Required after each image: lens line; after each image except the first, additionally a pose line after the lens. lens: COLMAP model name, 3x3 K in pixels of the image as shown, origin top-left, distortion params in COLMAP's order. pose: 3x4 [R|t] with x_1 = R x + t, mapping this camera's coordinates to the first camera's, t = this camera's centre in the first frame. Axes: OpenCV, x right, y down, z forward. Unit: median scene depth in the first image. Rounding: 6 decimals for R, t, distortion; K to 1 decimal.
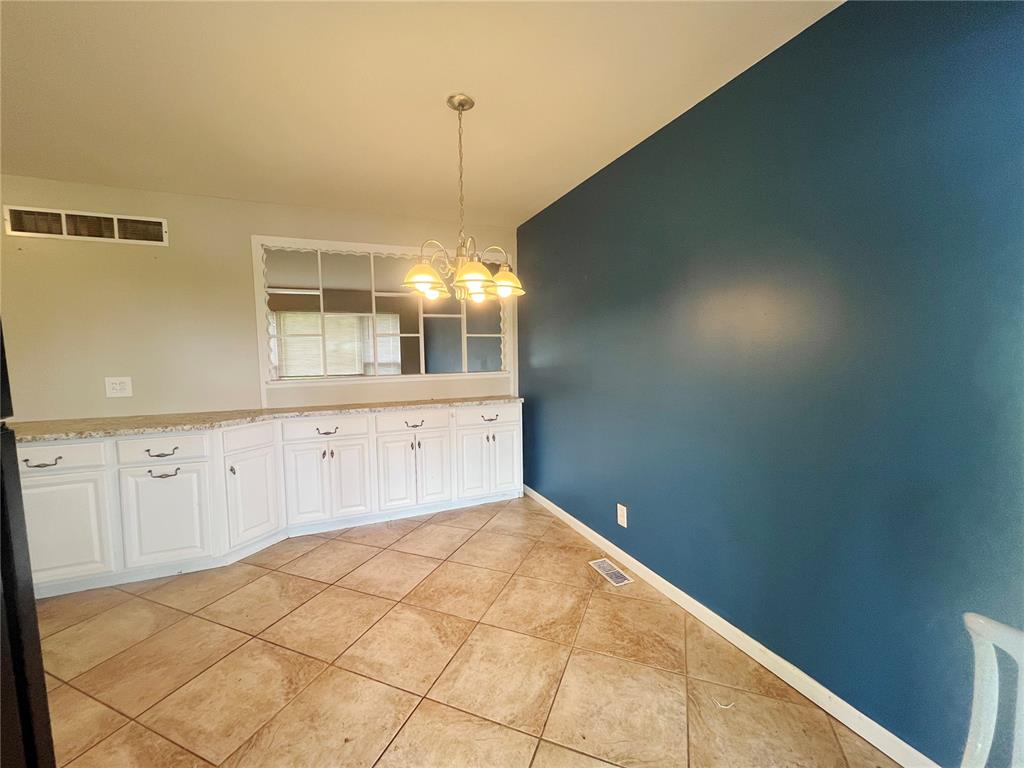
lens RADIAL K [[414.5, 0, 512.0], [0, 414.5, 384.0], [0, 0, 1]] dist [-0.000639, 0.000094]
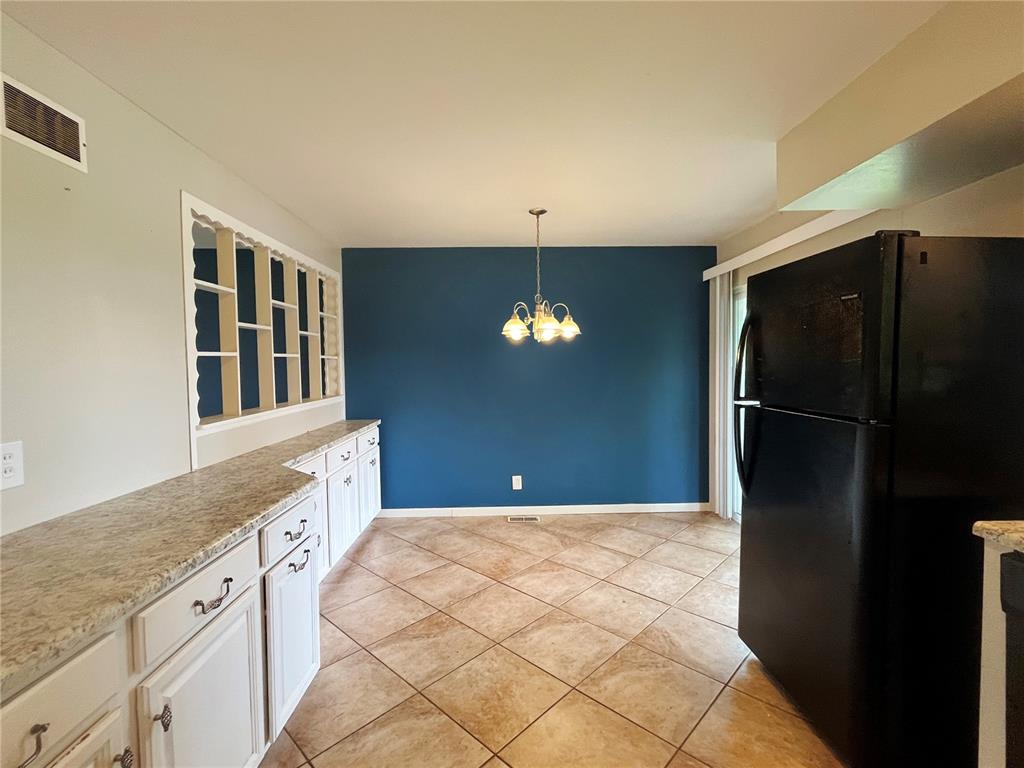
lens RADIAL K [[471.0, 0, 512.0], [0, 471.0, 384.0], [0, 0, 1]] dist [0.000220, -0.000202]
pose [[0.367323, -0.028006, 0.929672, -1.531494], [0.075207, 0.997168, 0.000324, -0.048211], [-0.927048, 0.069799, 0.368389, 0.420892]]
